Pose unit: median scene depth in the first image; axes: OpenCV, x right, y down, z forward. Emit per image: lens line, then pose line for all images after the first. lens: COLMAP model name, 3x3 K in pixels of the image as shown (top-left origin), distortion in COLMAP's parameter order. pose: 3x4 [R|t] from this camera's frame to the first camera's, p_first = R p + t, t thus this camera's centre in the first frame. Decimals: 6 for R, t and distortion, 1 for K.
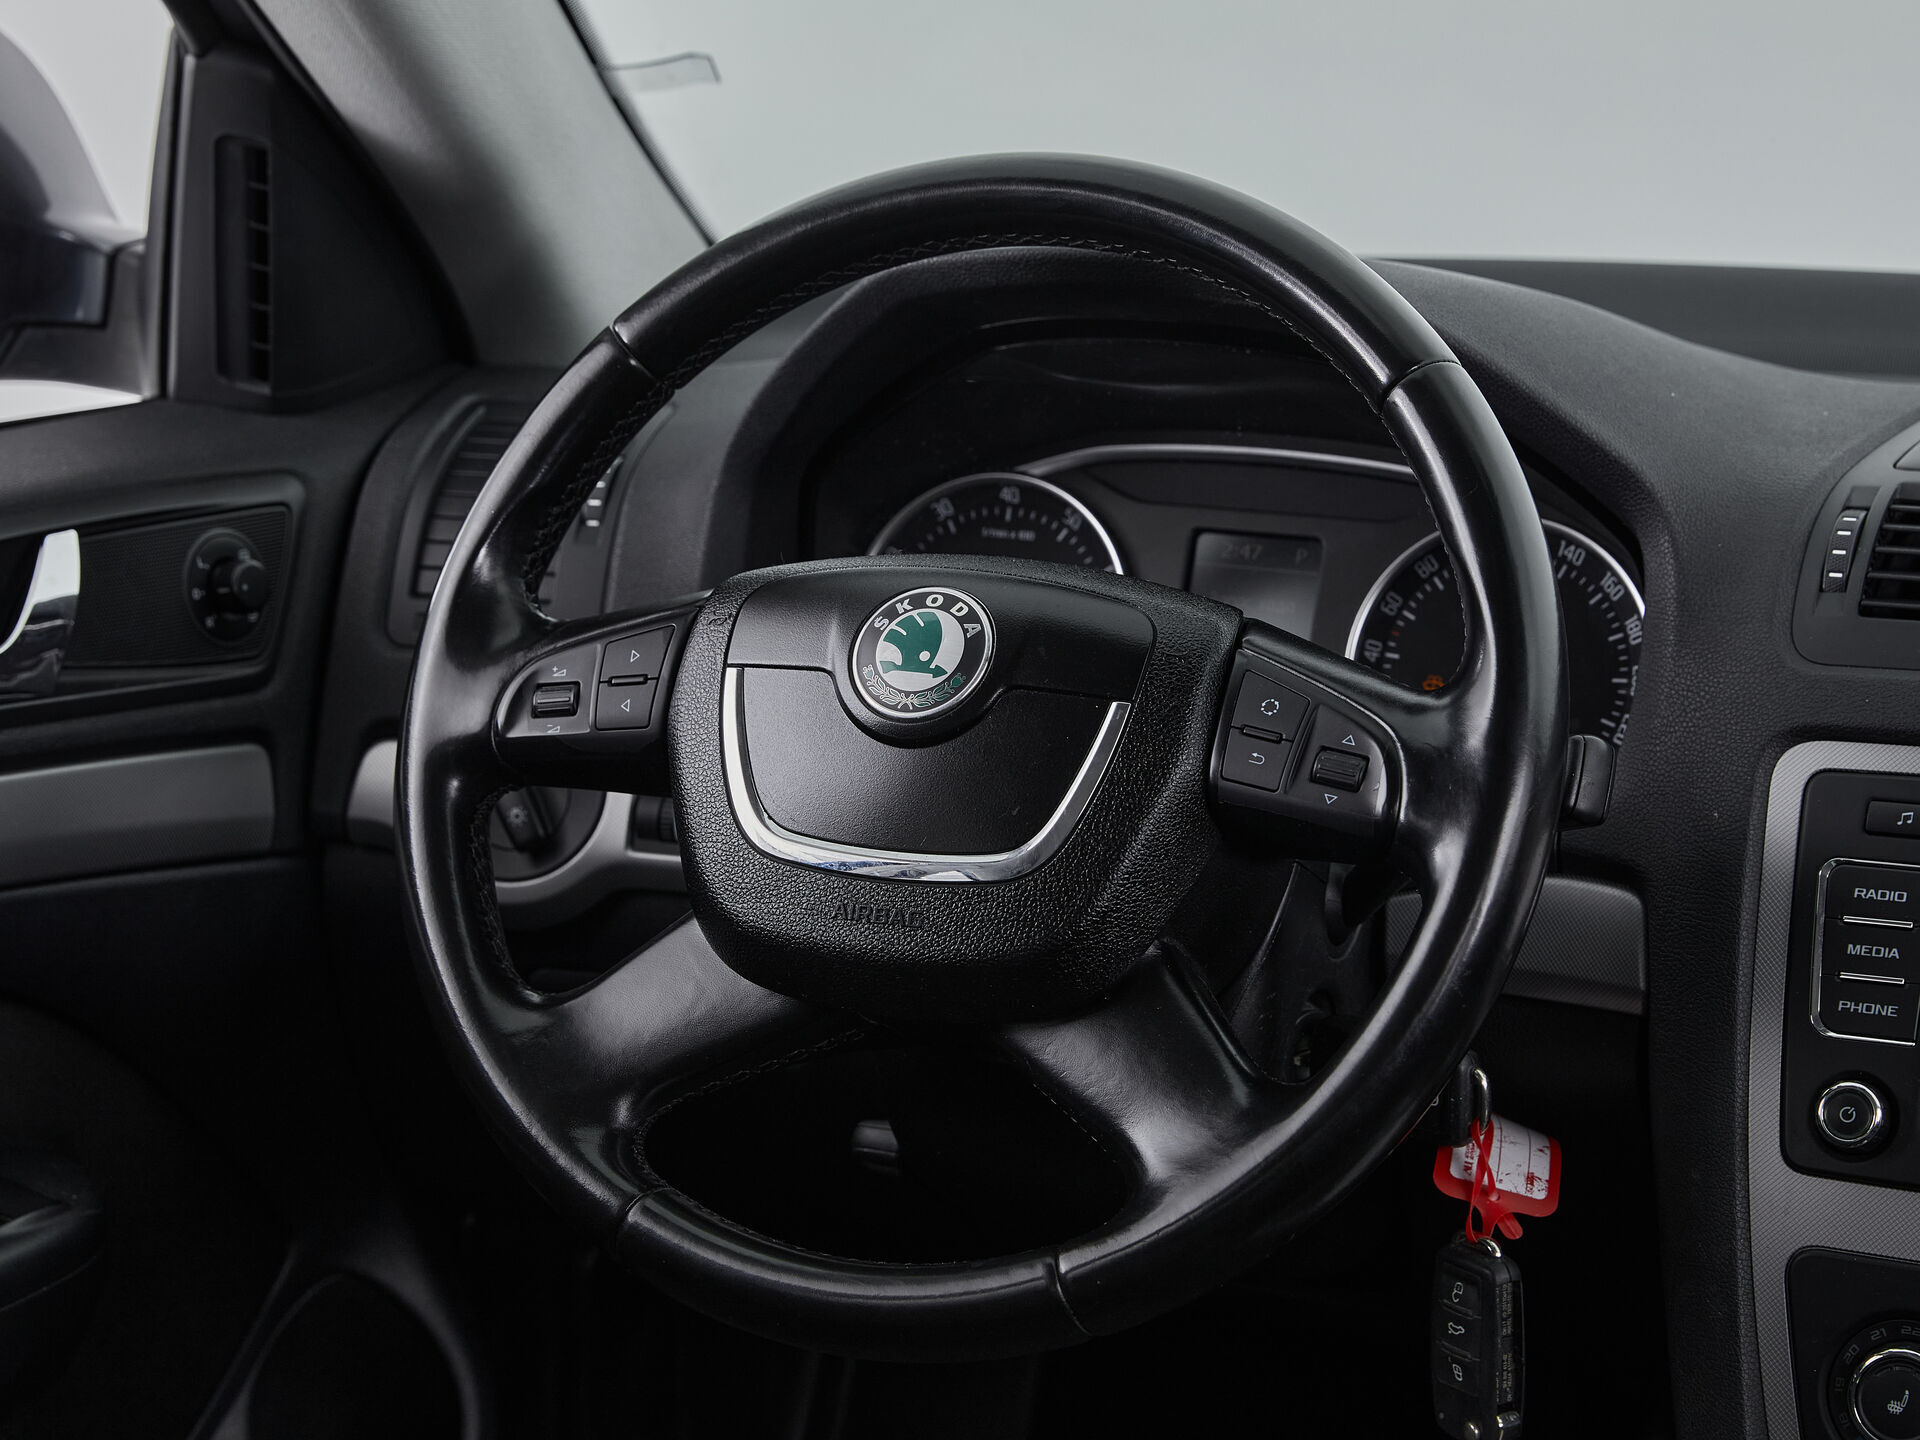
lens RADIAL K [[4165.0, 0, 930.3], [0, 4165.0, 722.0], [0, 0, 1]] dist [-0.043215, -0.238840]
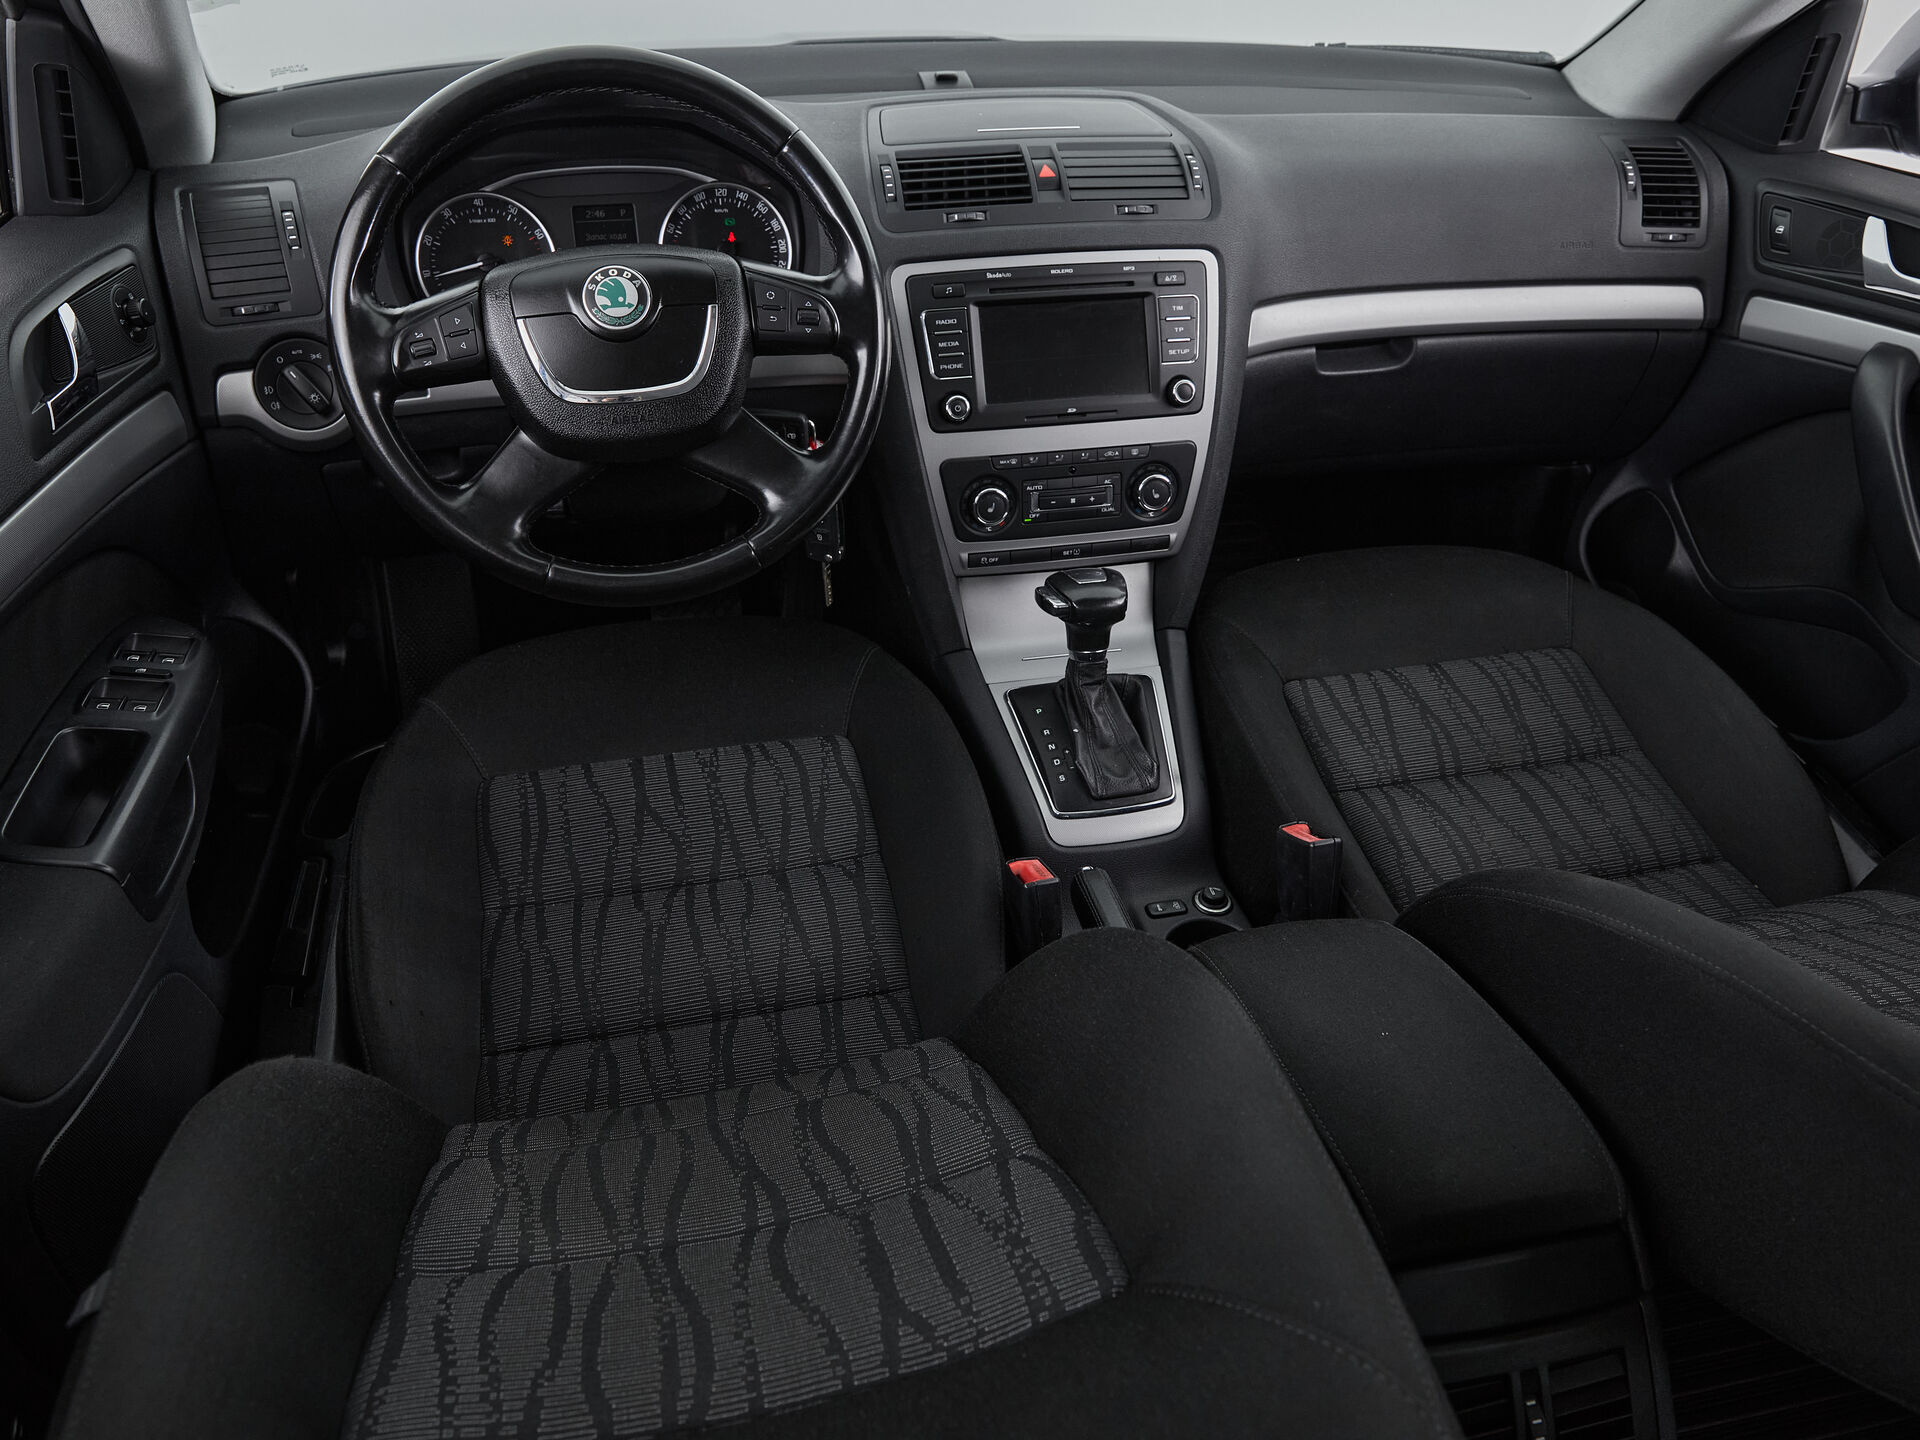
lens RADIAL K [[1468.6, 0, 962.5], [0, 1468.6, 702.3], [0, 0, 1]] dist [-0.003776, -0.000241]
pose [[0.785845, -0.329228, 0.523504, -0.324892], [0.127559, 0.914603, 0.383705, -0.092296], [-0.605125, -0.234755, 0.760732, 0.225819]]
